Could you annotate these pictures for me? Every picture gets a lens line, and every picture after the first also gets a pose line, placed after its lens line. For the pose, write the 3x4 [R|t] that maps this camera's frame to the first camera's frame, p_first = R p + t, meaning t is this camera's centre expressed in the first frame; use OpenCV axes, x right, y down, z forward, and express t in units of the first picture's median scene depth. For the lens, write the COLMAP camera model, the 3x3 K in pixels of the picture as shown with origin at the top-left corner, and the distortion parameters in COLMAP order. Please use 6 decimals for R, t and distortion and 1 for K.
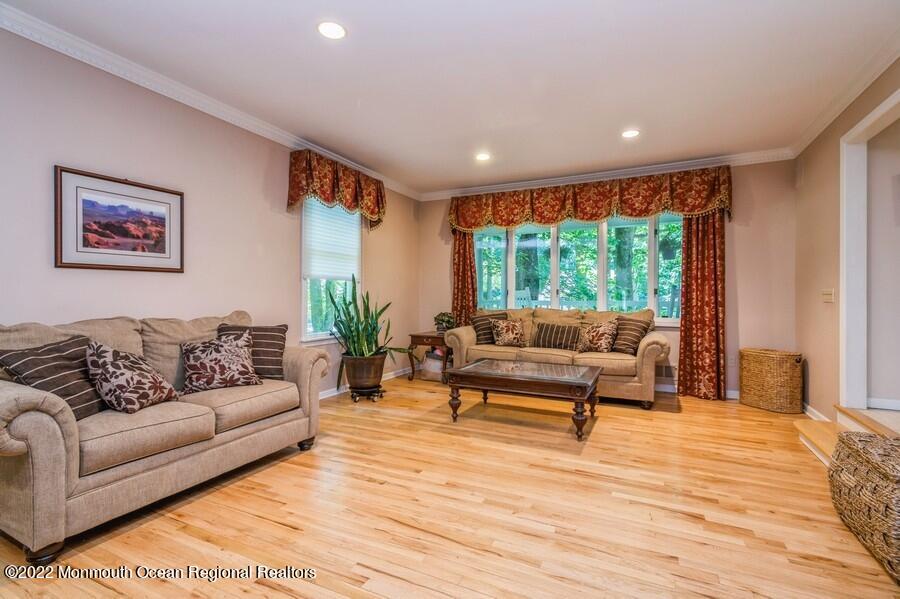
lens RADIAL K [[425.3, 0, 449.0], [0, 425.3, 297.3], [0, 0, 1]] dist [0.003068, 0.000147]
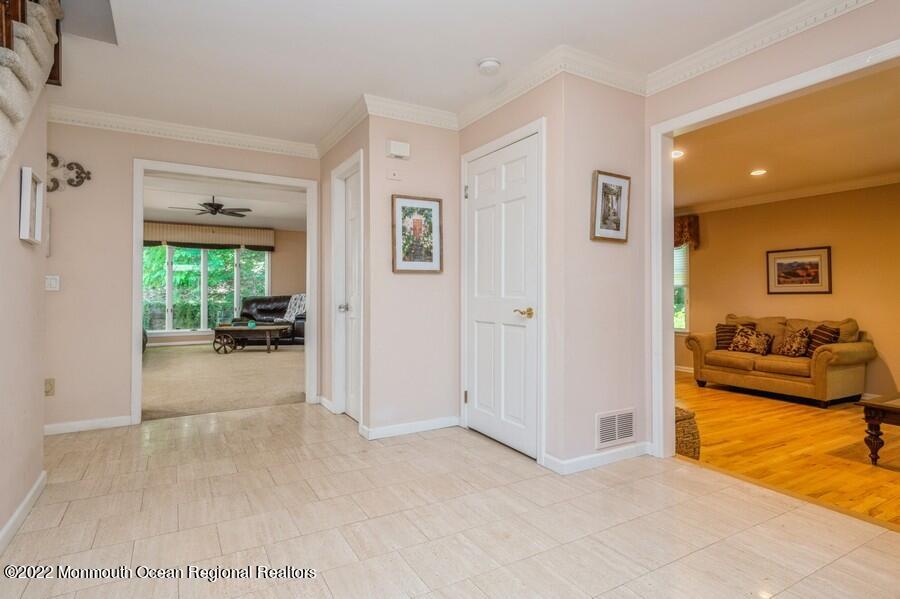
lens RADIAL K [[483.1, 0, 446.9], [0, 483.1, 295.1], [0, 0, 1]] dist [0.001389, 0.000175]
pose [[-0.564918, -0.005769, -0.825127, 1.995297], [-0.007213, 0.999972, -0.002053, -0.041222], [0.825116, 0.004792, -0.564944, 0.915900]]
